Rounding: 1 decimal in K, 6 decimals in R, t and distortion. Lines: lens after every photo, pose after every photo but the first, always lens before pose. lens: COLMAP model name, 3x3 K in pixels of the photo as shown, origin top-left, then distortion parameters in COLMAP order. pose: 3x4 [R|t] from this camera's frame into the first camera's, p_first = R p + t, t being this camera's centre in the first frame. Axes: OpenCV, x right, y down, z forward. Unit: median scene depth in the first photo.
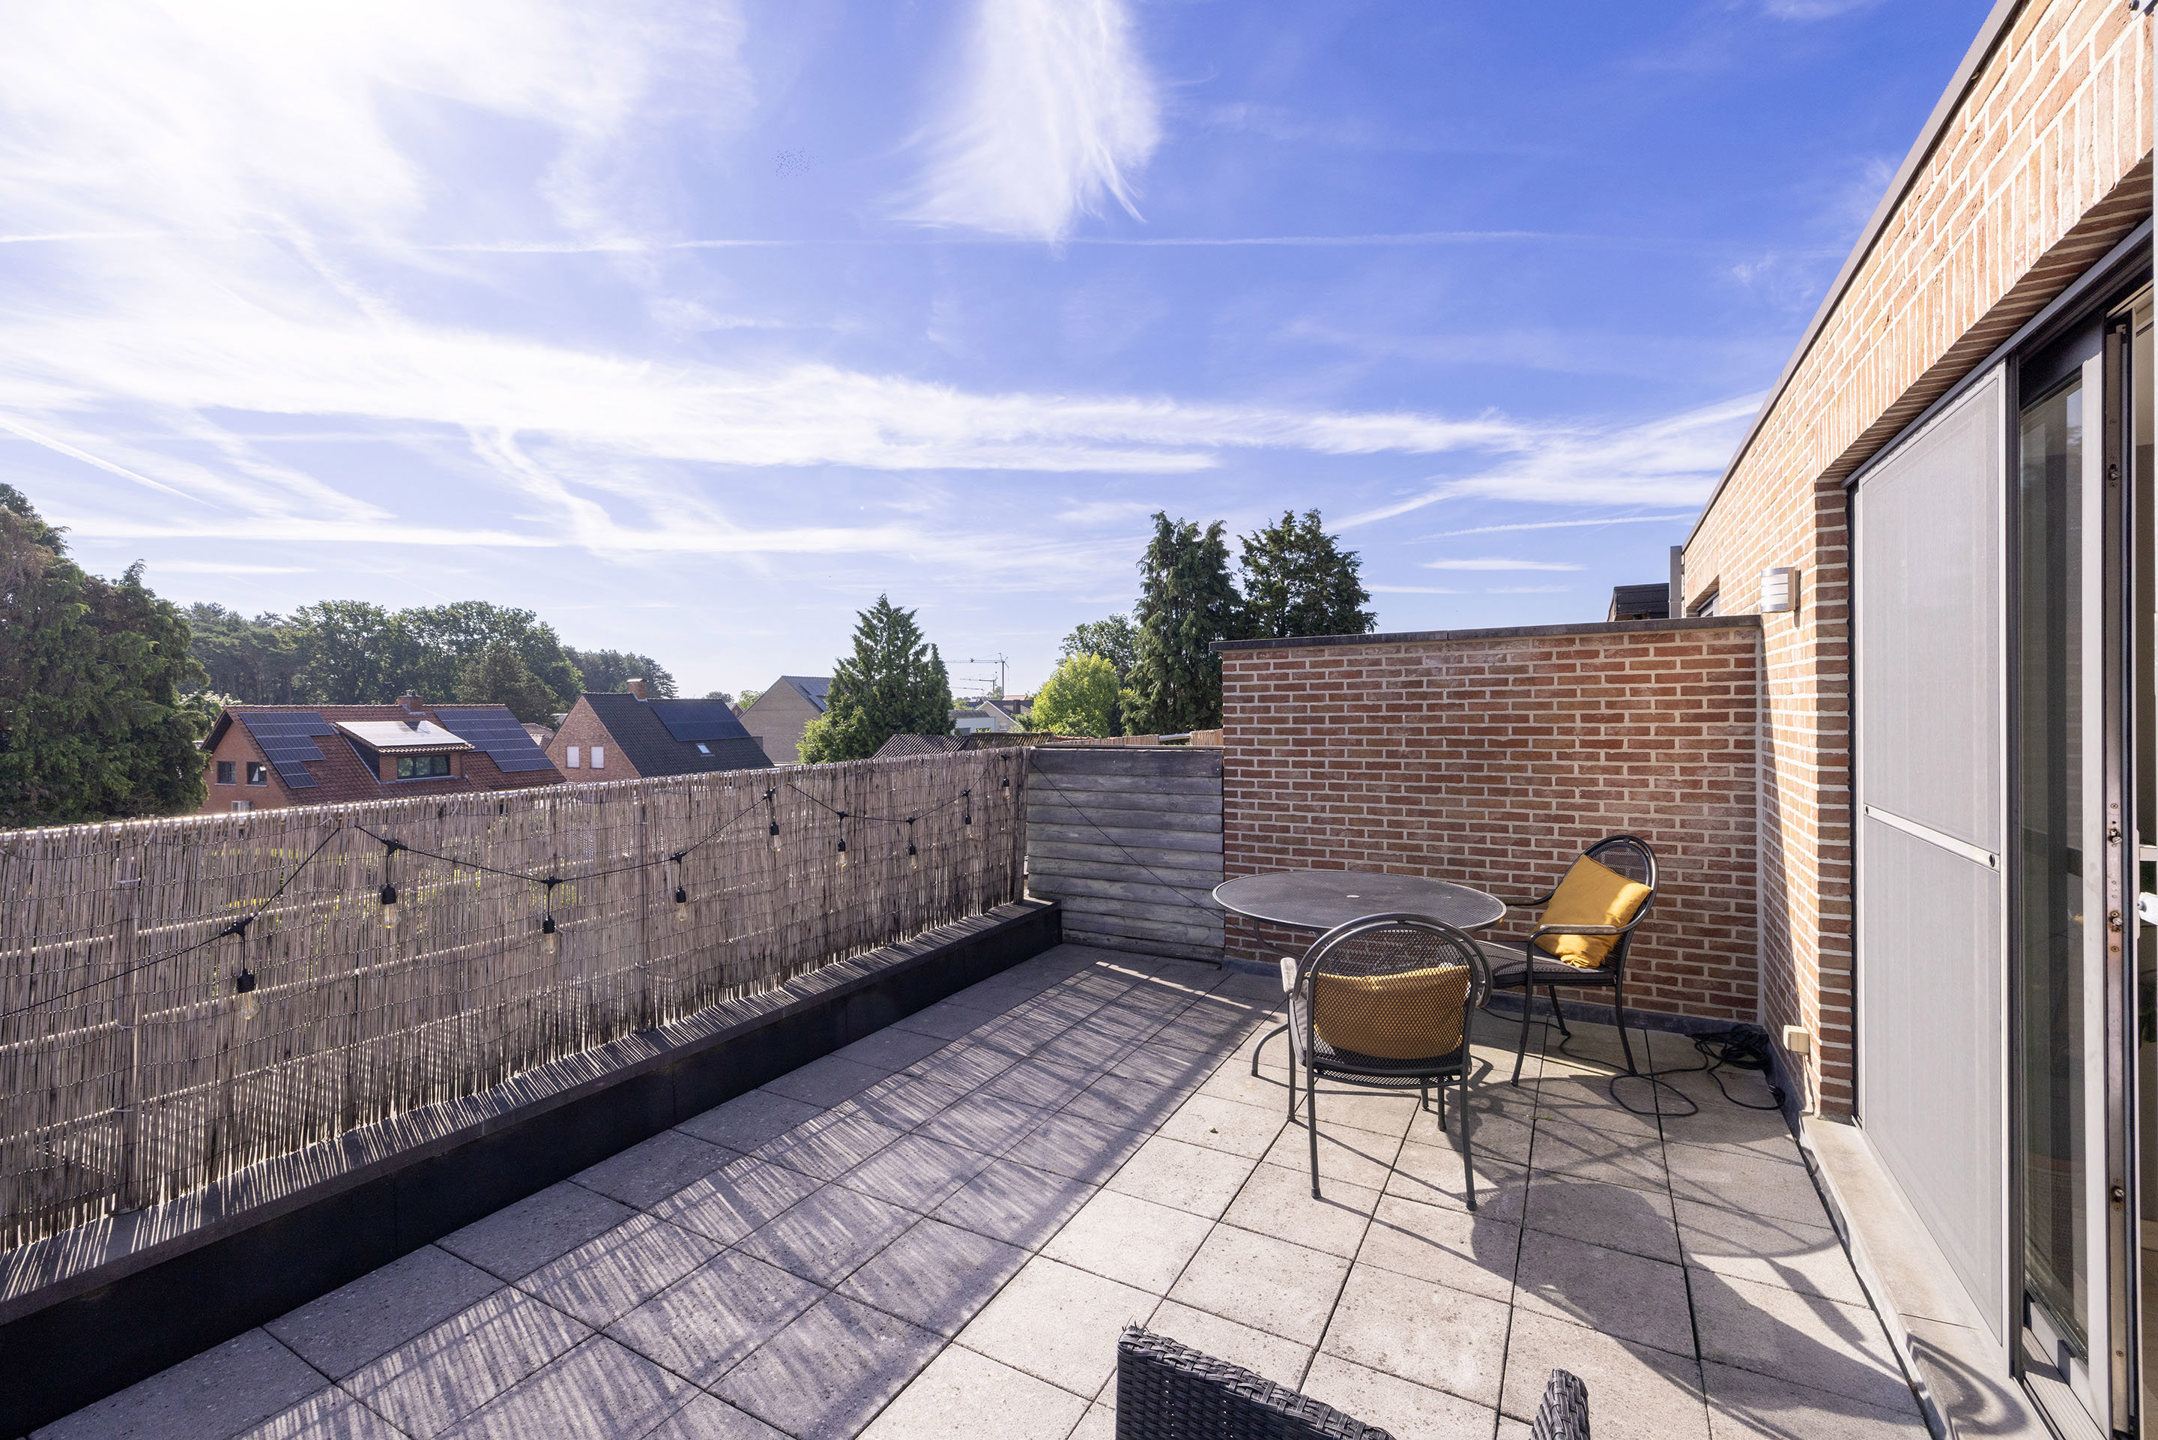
lens RADIAL K [[891.6, 0, 1072.0], [0, 891.6, 715.1], [0, 0, 1]] dist [-0.000460, 0.001395]
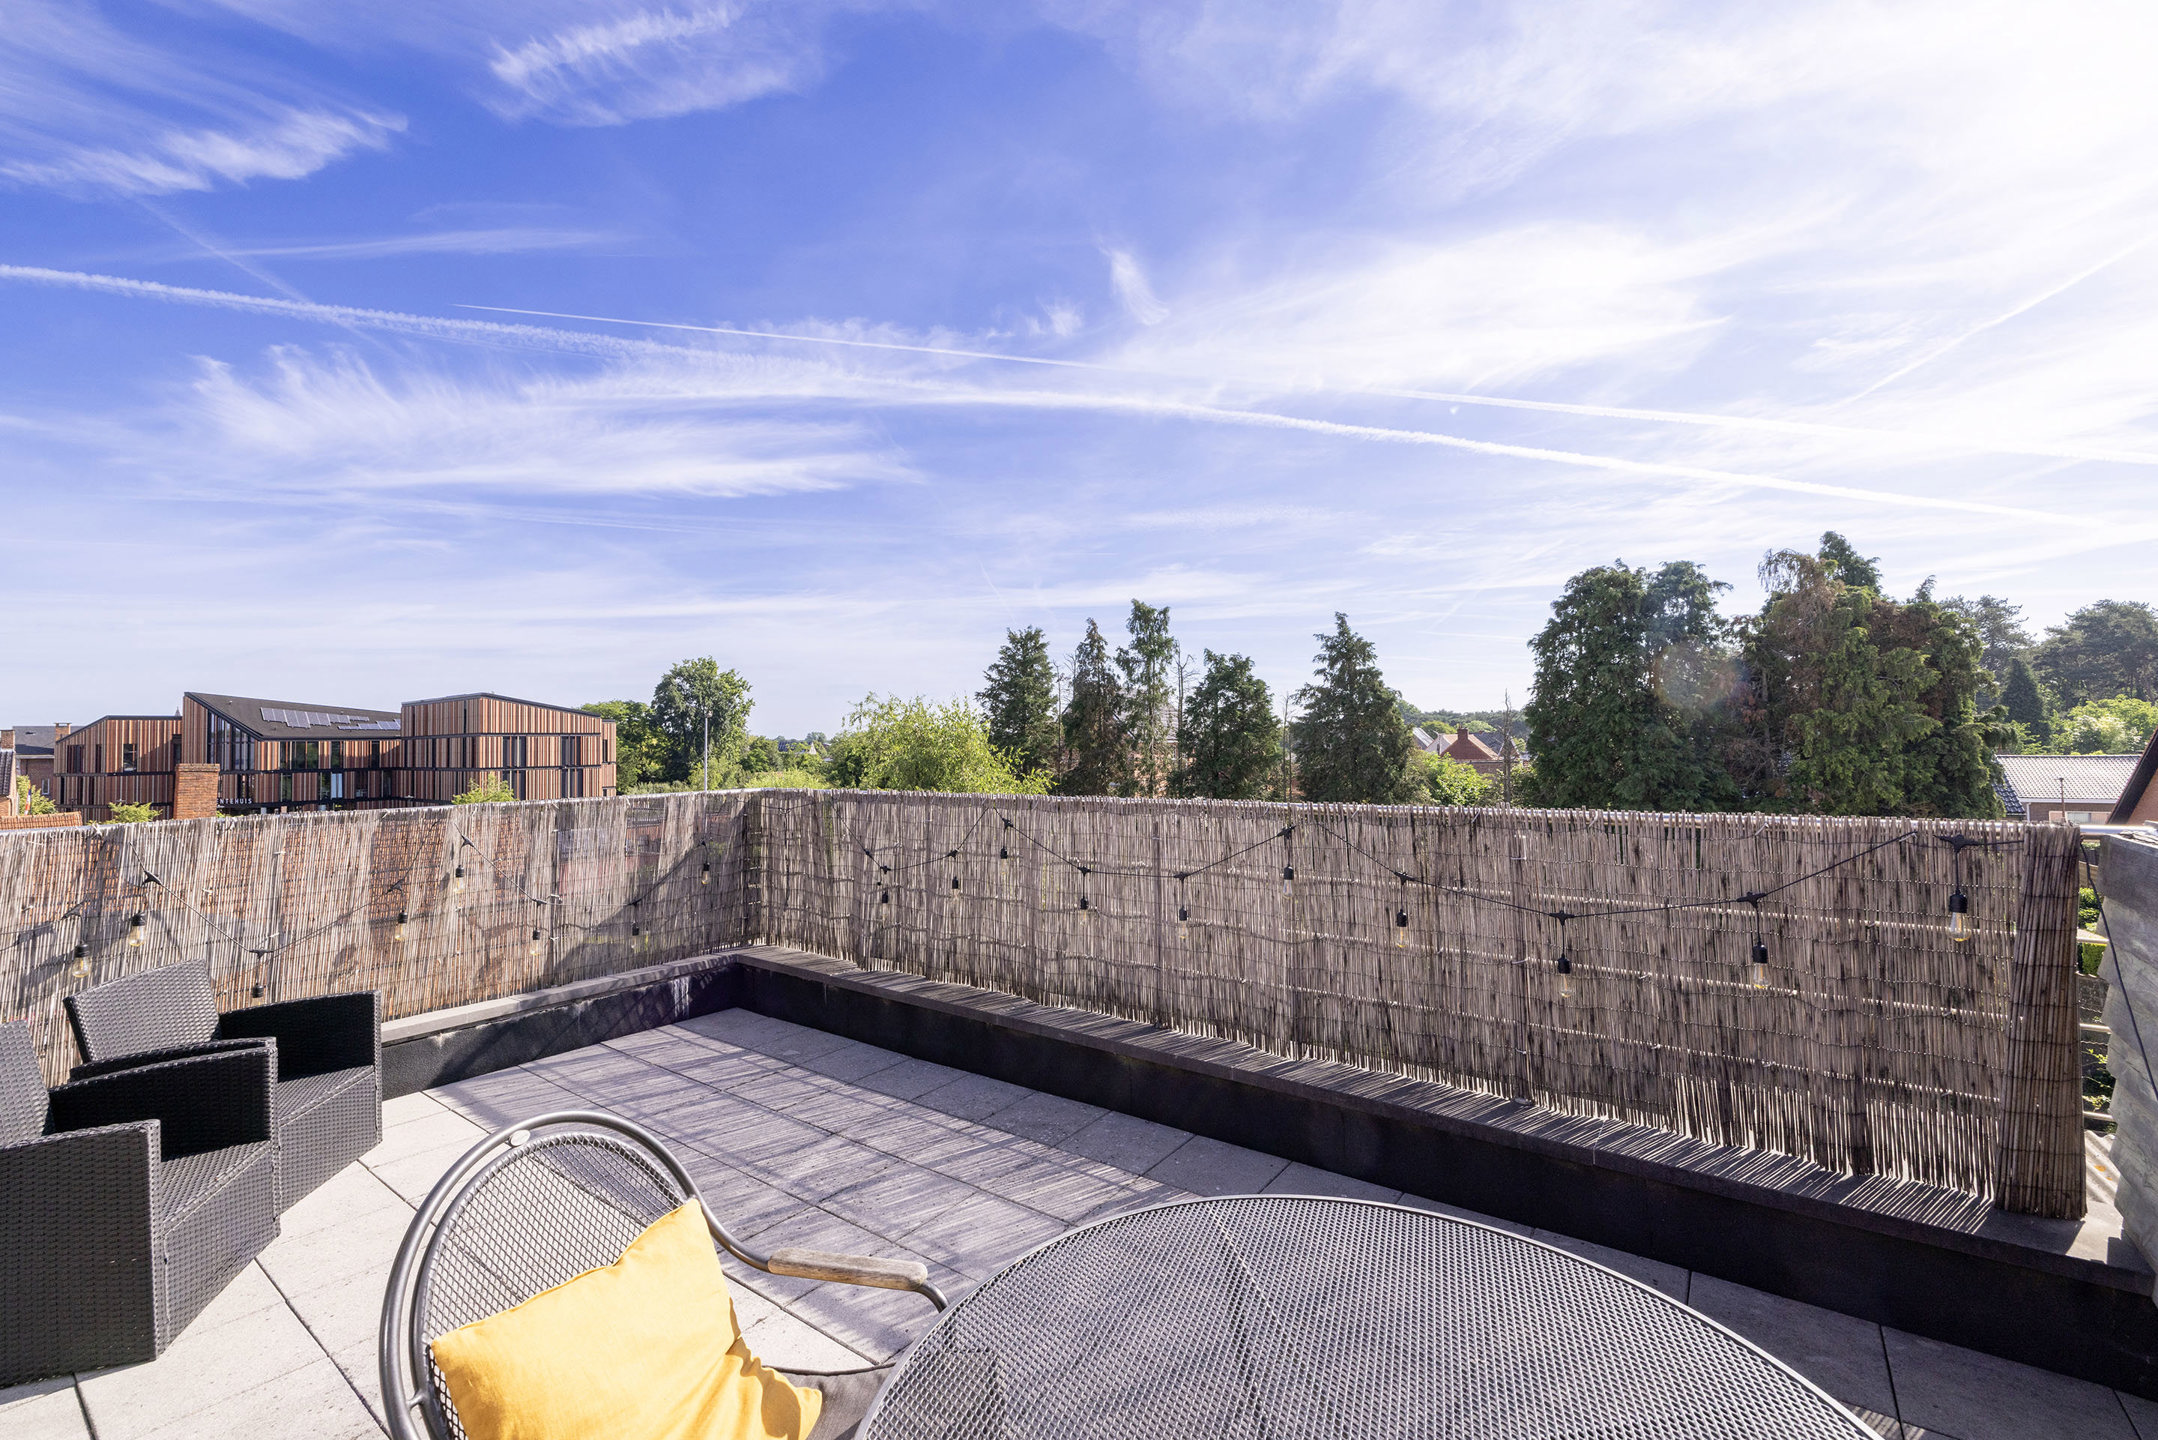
lens RADIAL K [[891.6, 0, 1066.3], [0, 891.6, 718.5], [0, 0, 1]] dist [-0.000460, 0.001395]
pose [[-0.117034, -0.013555, -0.993035, 0.473903], [0.006742, 0.999873, -0.014443, -0.010114], [0.993105, -0.008386, -0.116928, 0.753526]]
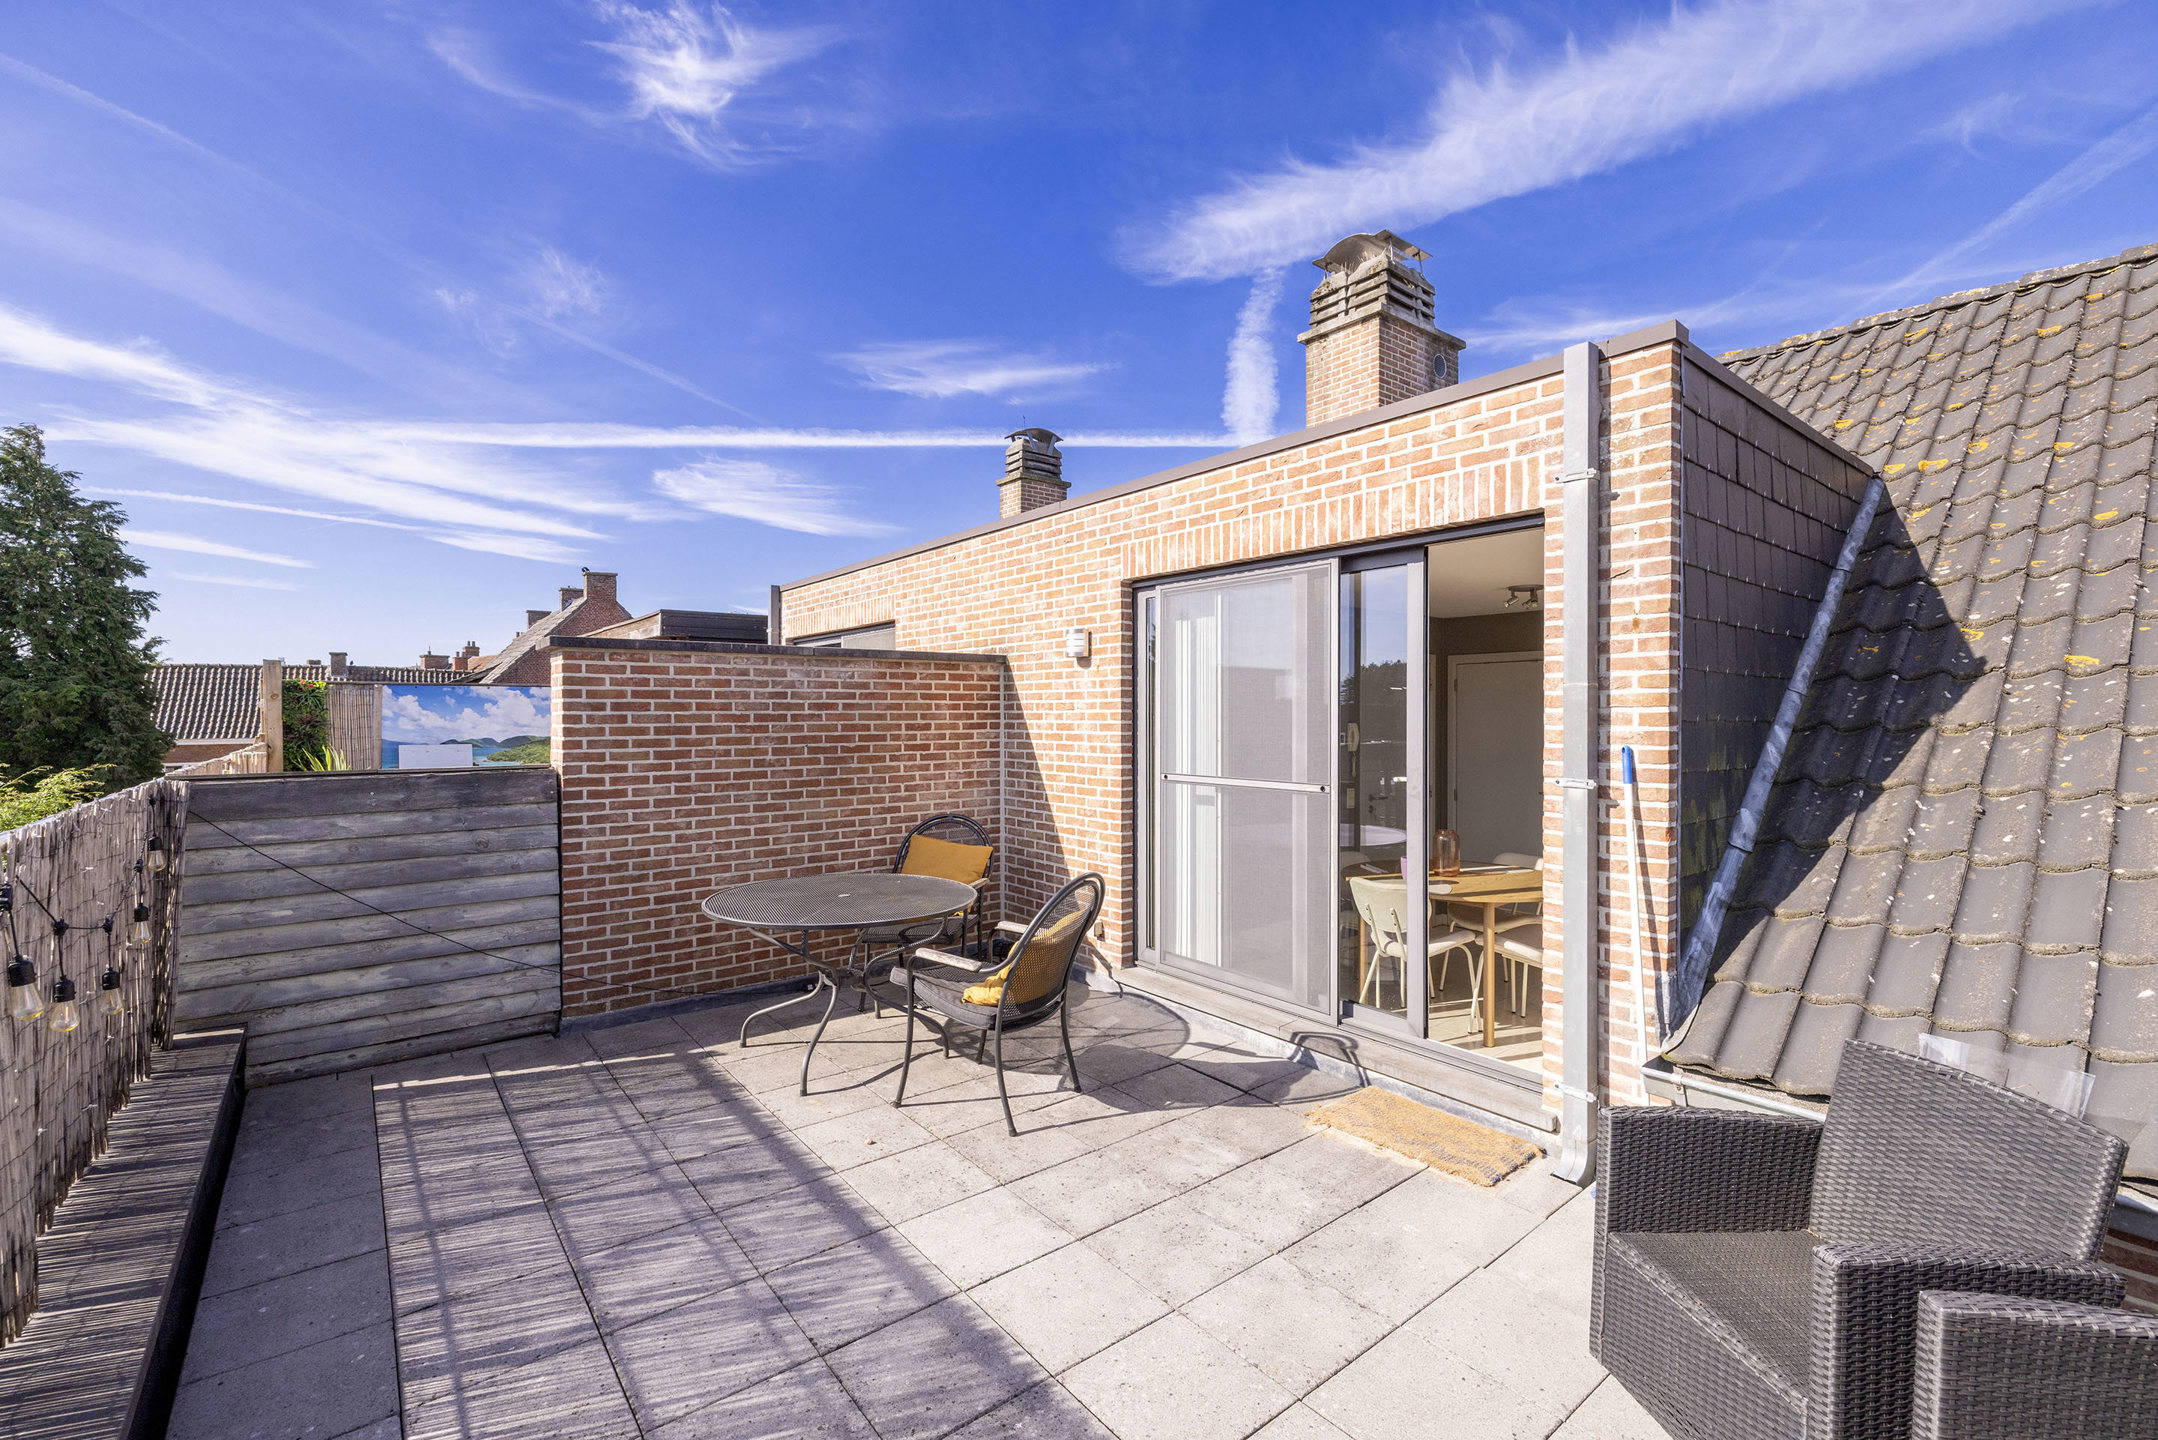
lens RADIAL K [[891.6, 0, 1084.1], [0, 891.6, 720.7], [0, 0, 1]] dist [-0.000460, 0.001395]
pose [[0.397011, 0.004933, 0.917800, -0.454026], [0.006255, 0.999948, -0.008080, 0.006096], [-0.917792, 0.008948, 0.396960, 0.268890]]
